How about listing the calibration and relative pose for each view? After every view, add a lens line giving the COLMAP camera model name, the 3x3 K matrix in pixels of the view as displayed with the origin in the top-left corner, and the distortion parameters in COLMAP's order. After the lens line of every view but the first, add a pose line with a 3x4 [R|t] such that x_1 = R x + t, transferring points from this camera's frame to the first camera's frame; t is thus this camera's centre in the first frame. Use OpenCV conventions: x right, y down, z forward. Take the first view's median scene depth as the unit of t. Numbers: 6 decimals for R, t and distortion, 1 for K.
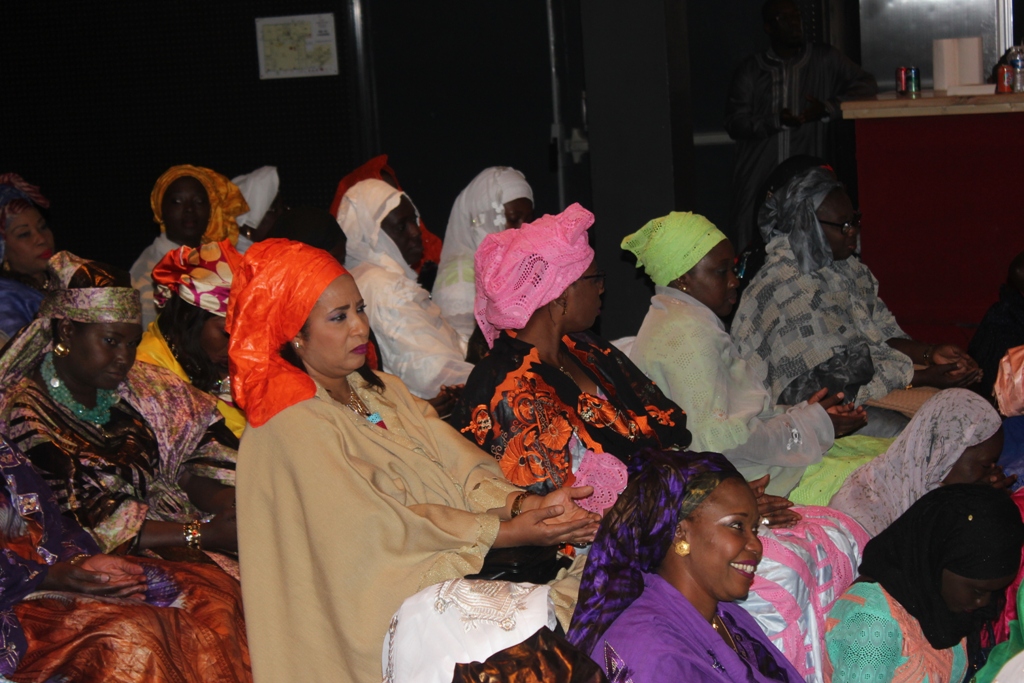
lens RADIAL K [[2552.2, 0, 539.8], [0, 2552.2, 335.7], [0, 0, 1]] dist [0.140899, 0.000000]
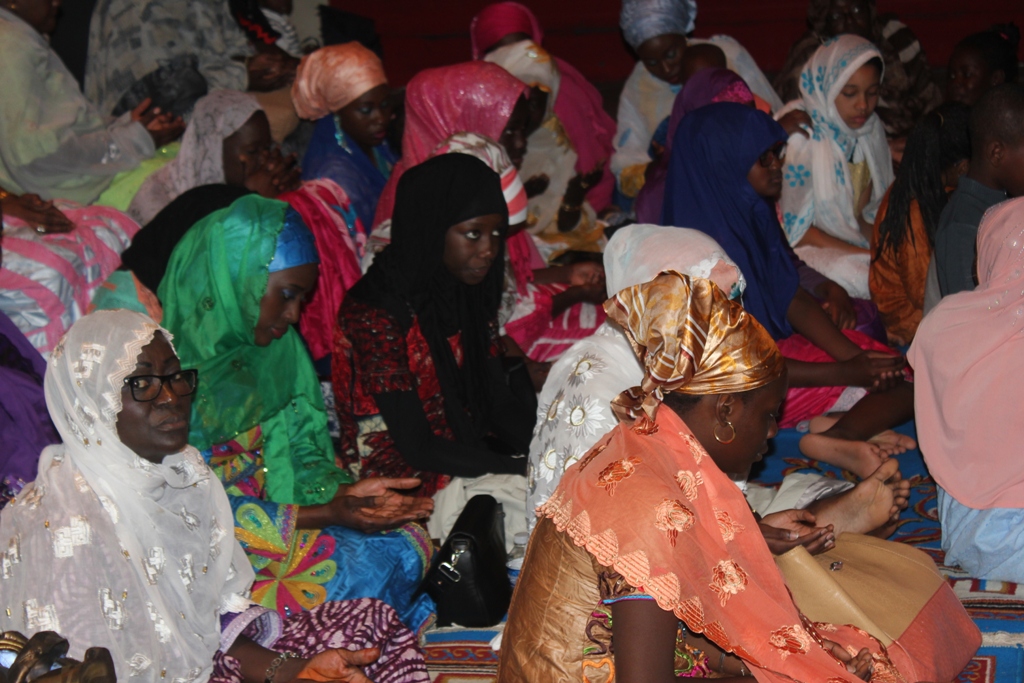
lens RADIAL K [[2552.2, 0, 519.2], [0, 2552.2, 338.5], [0, 0, 1]] dist [0.140899, 0.000000]
pose [[0.990791, -0.051462, 0.125241, 0.113262], [0.037571, 0.993126, 0.110854, 0.006070], [-0.130084, -0.105127, 0.985914, -0.076324]]
